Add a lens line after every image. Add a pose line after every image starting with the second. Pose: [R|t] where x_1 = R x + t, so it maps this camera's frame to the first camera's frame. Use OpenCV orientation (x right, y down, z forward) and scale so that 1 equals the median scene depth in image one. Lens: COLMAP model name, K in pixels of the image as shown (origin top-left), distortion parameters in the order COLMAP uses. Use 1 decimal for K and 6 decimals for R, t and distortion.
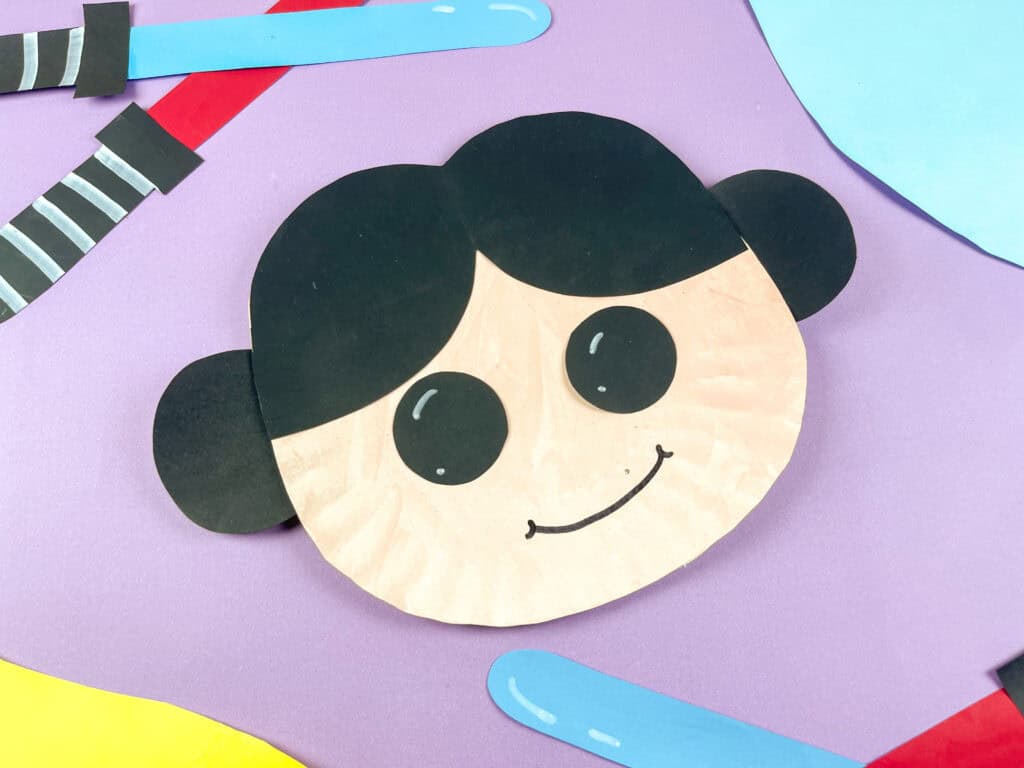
lens RADIAL K [[832.0, 0, 518.3], [0, 832.0, 382.9], [0, 0, 1]] dist [0.059170, -0.132621]
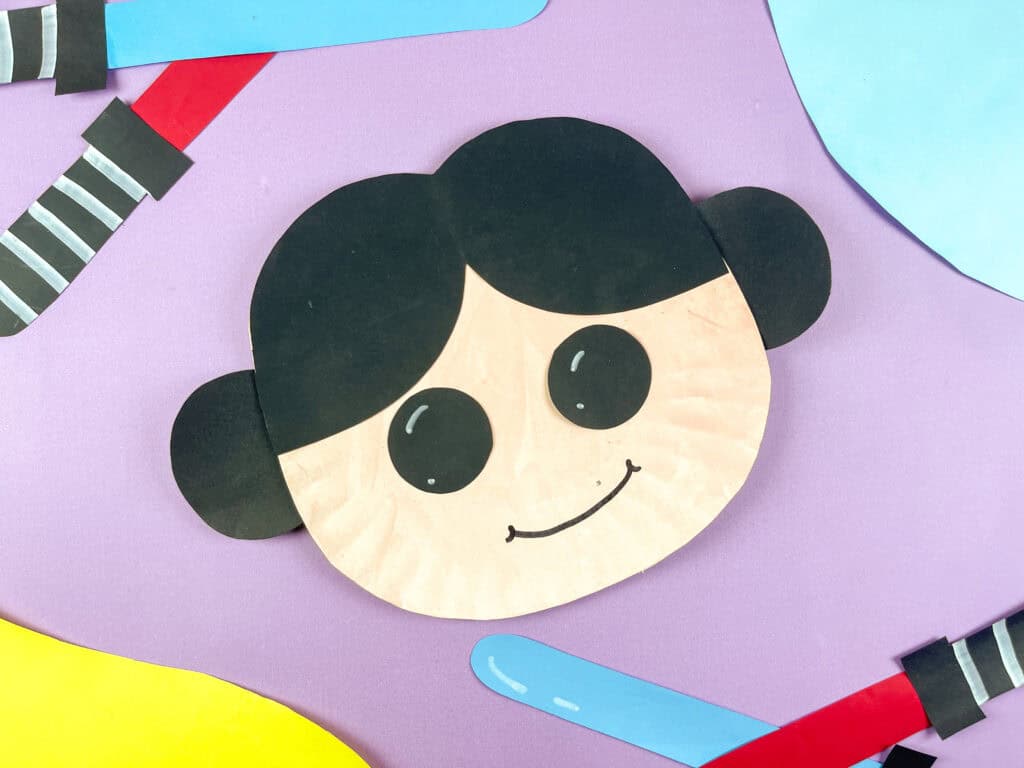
lens RADIAL K [[832.0, 0, 518.3], [0, 832.0, 382.9], [0, 0, 1]] dist [0.059170, -0.132621]
pose [[0.999662, 0.025612, 0.004474, 0.014588], [-0.025834, 0.959130, 0.281784, -0.332258], [0.002926, -0.281804, 0.959468, -0.031705]]
